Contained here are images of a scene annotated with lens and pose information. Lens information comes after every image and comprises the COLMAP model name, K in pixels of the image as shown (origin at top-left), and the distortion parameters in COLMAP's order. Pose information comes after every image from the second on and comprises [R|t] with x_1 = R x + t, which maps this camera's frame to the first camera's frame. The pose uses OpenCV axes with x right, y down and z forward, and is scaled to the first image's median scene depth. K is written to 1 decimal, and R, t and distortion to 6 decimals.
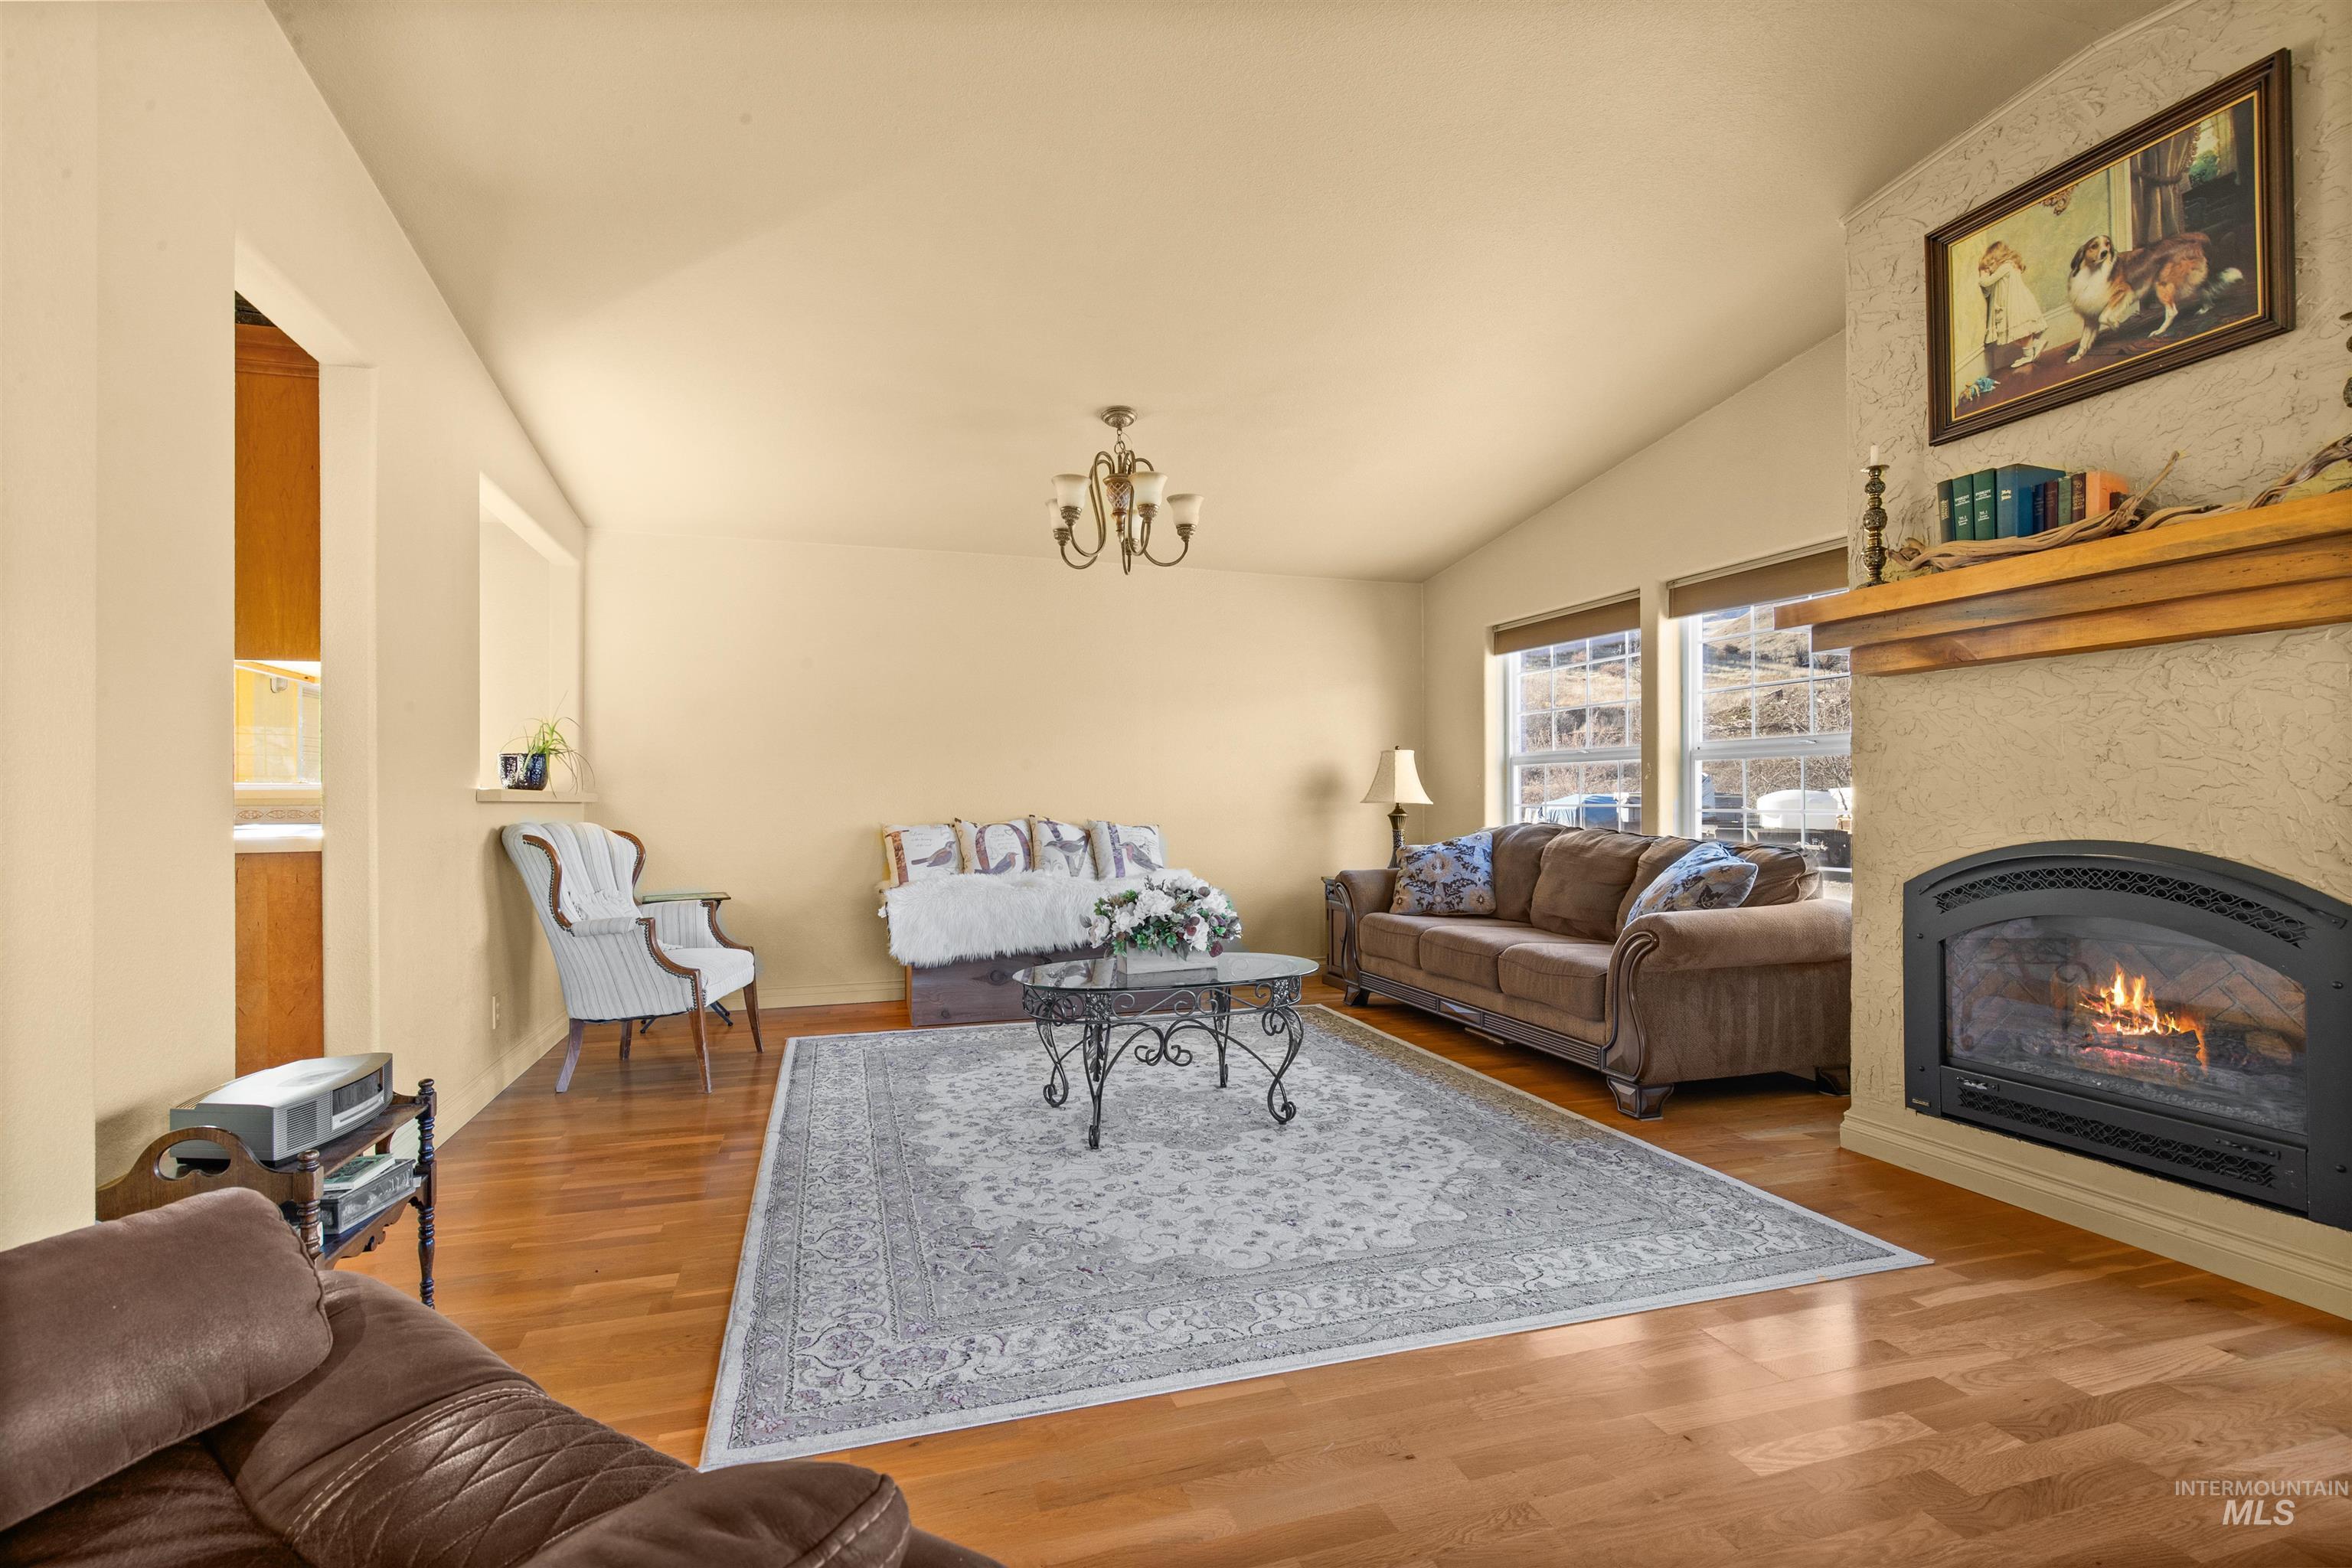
lens RADIAL K [[1072.7, 0, 1171.5], [0, 1072.7, 788.1], [0, 0, 1]] dist [-0.002297, 0.000477]
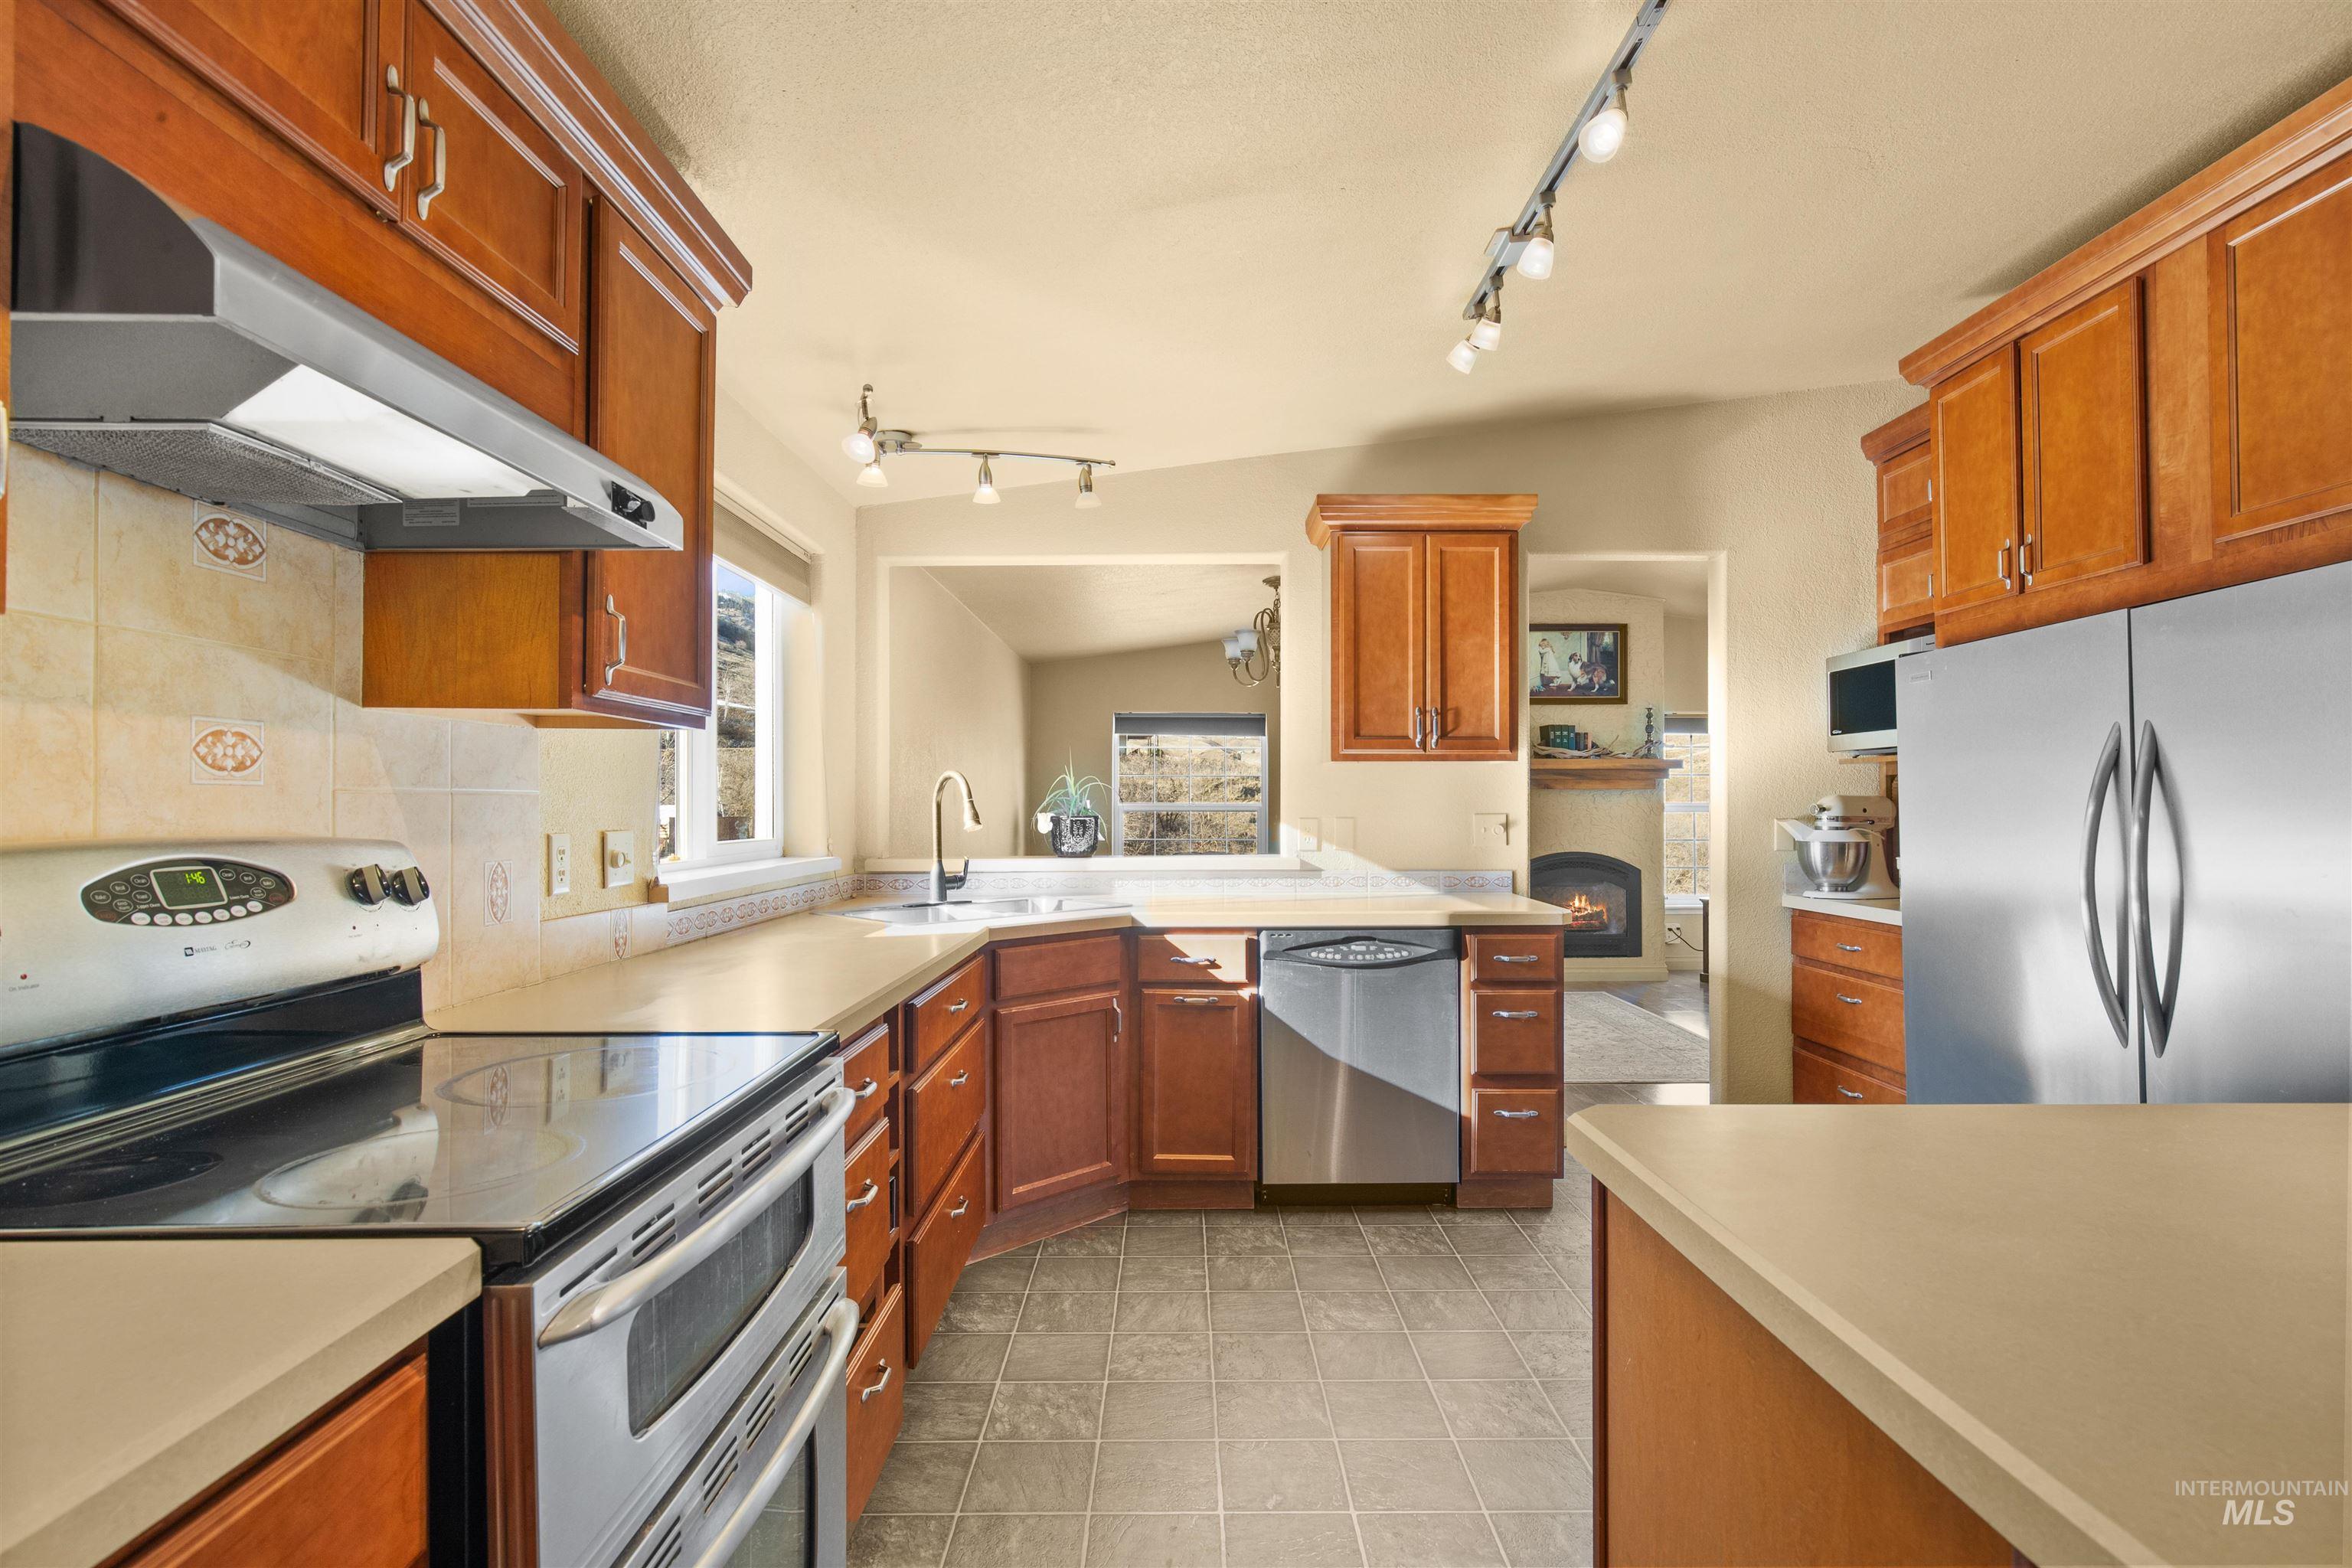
lens RADIAL K [[1143.8, 0, 1168.9], [0, 1143.8, 794.0], [0, 0, 1]] dist [-0.007285, 0.000199]
pose [[0.307262, 0.018571, 0.951444, -1.954447], [-0.013819, 0.999791, -0.015051, -0.039396], [-0.951525, -0.008523, 0.307454, 0.842723]]
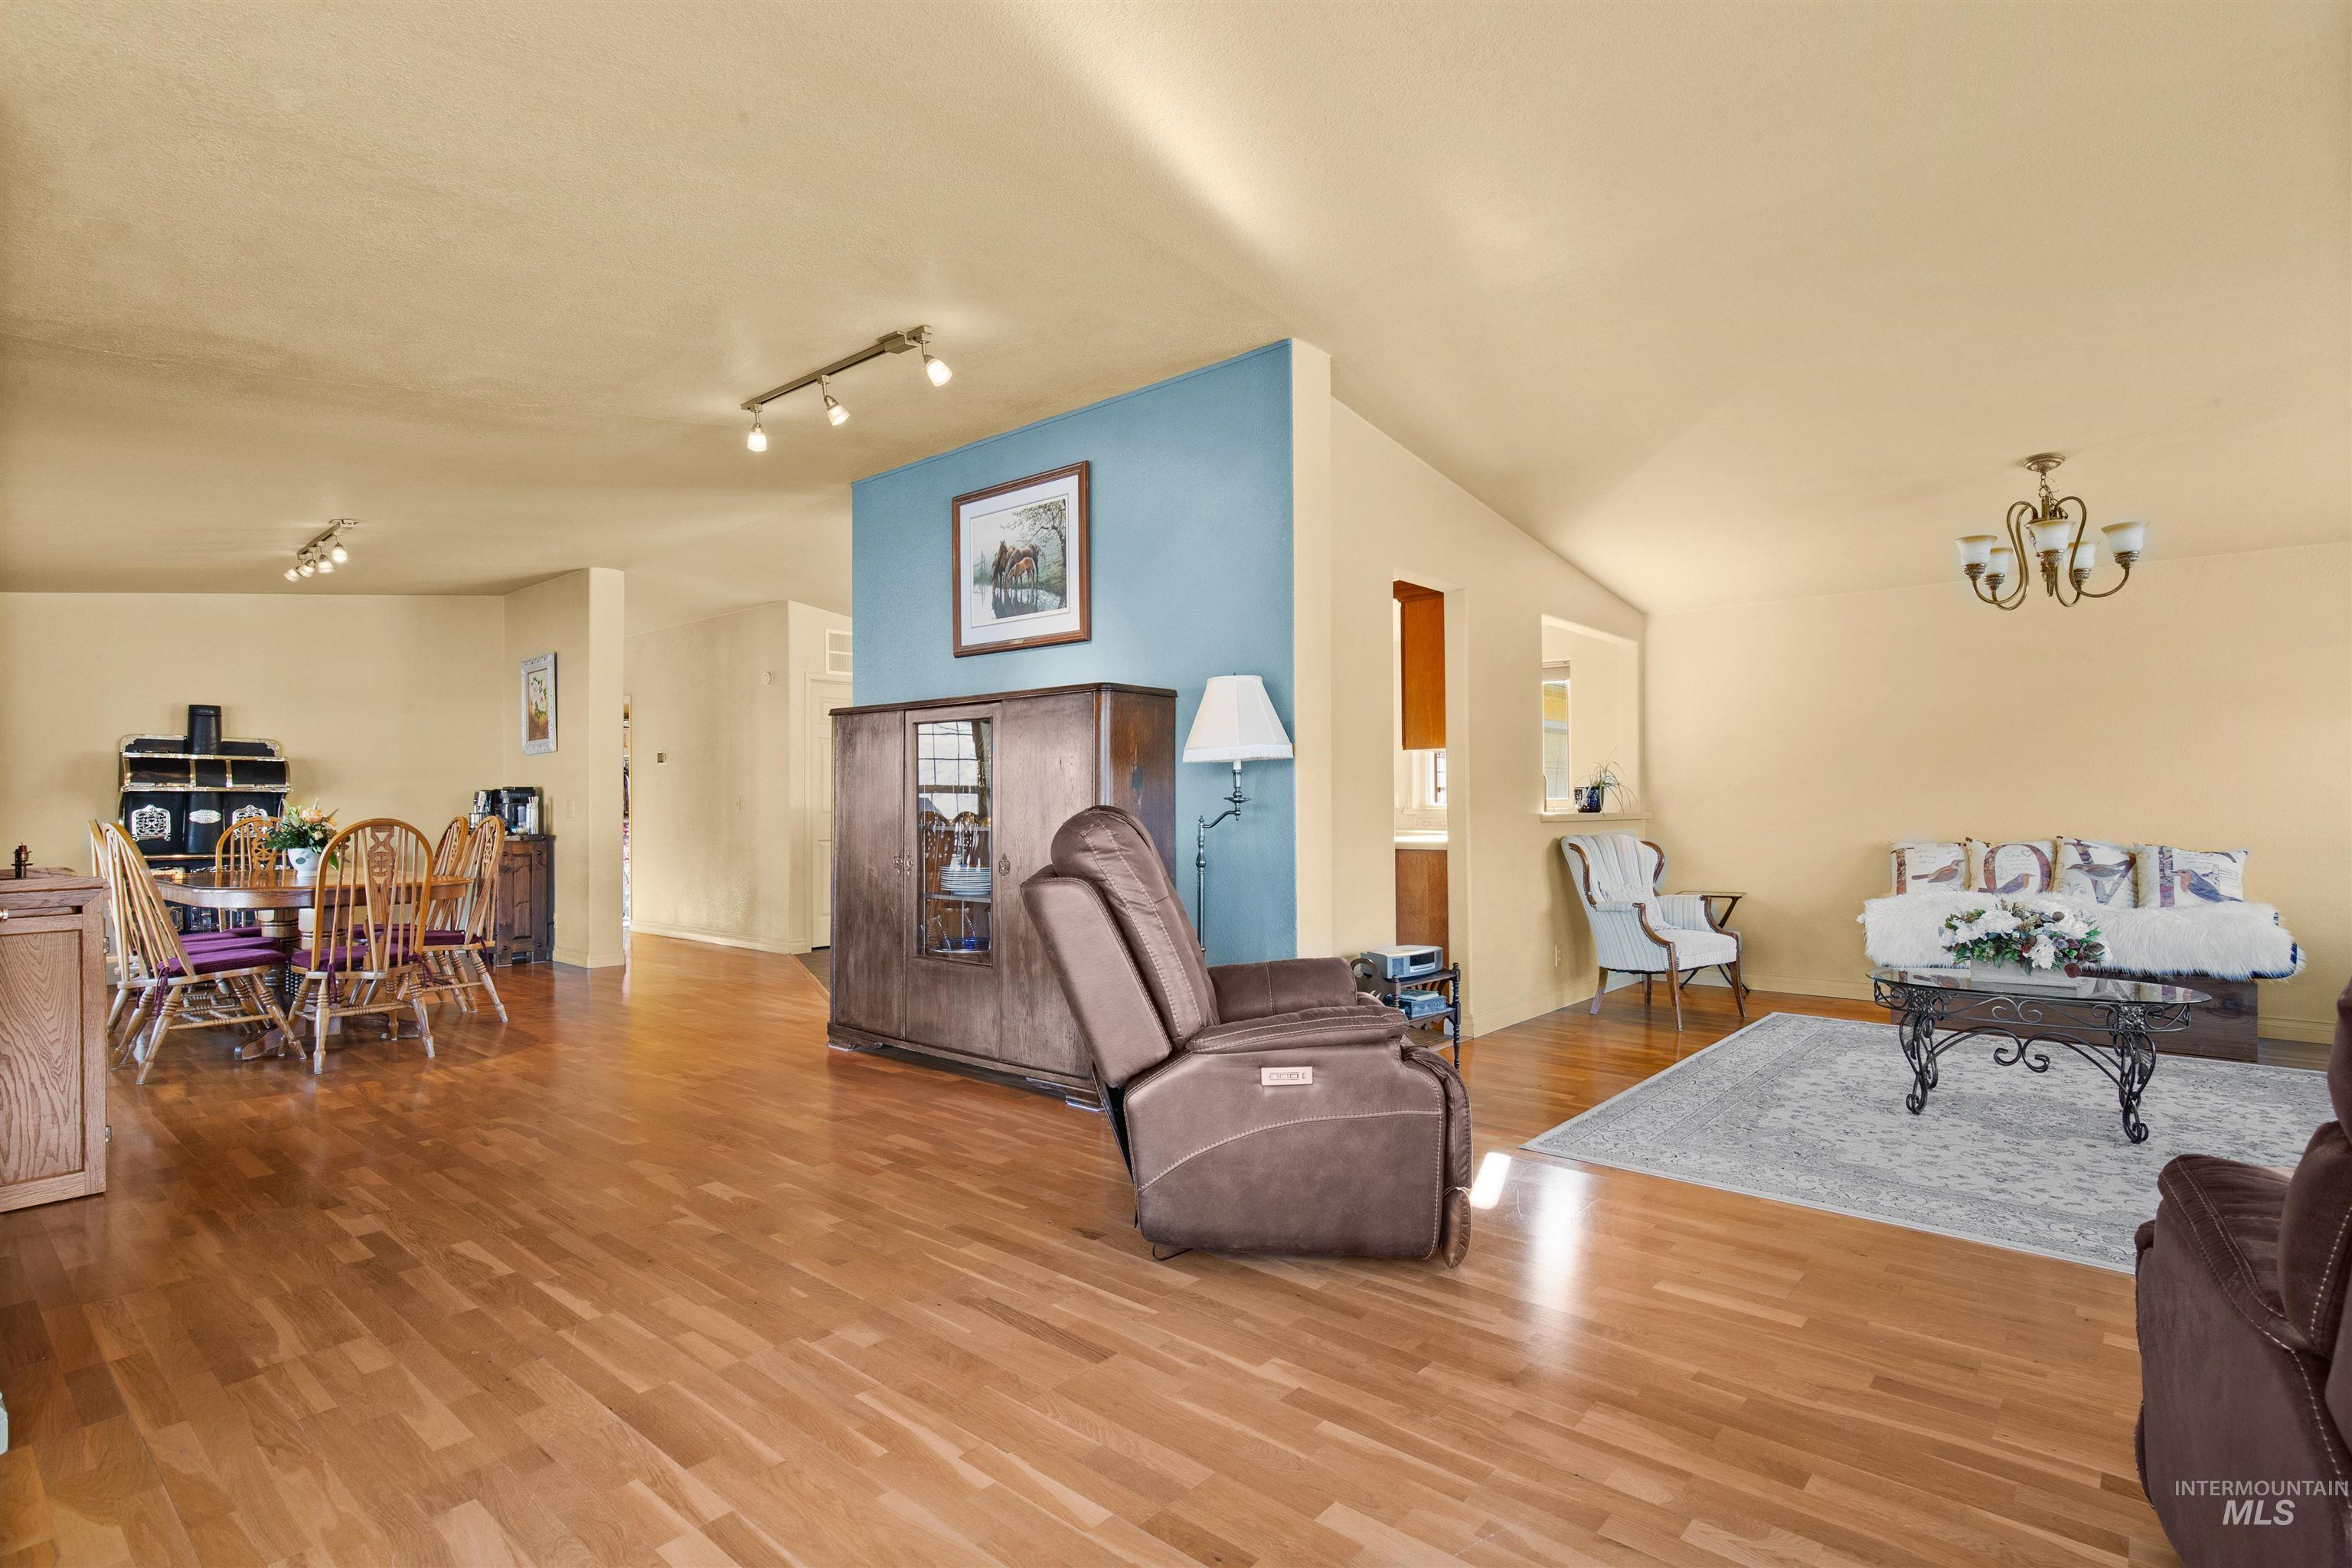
lens RADIAL K [[1143.8, 0, 1194.5], [0, 1143.8, 794.7], [0, 0, 1]] dist [-0.007285, 0.000199]
pose [[0.531450, -0.002962, -0.847085, 0.570806], [0.010438, 0.999941, 0.003052, -0.042075], [0.847026, -0.010463, 0.531449, -0.378155]]
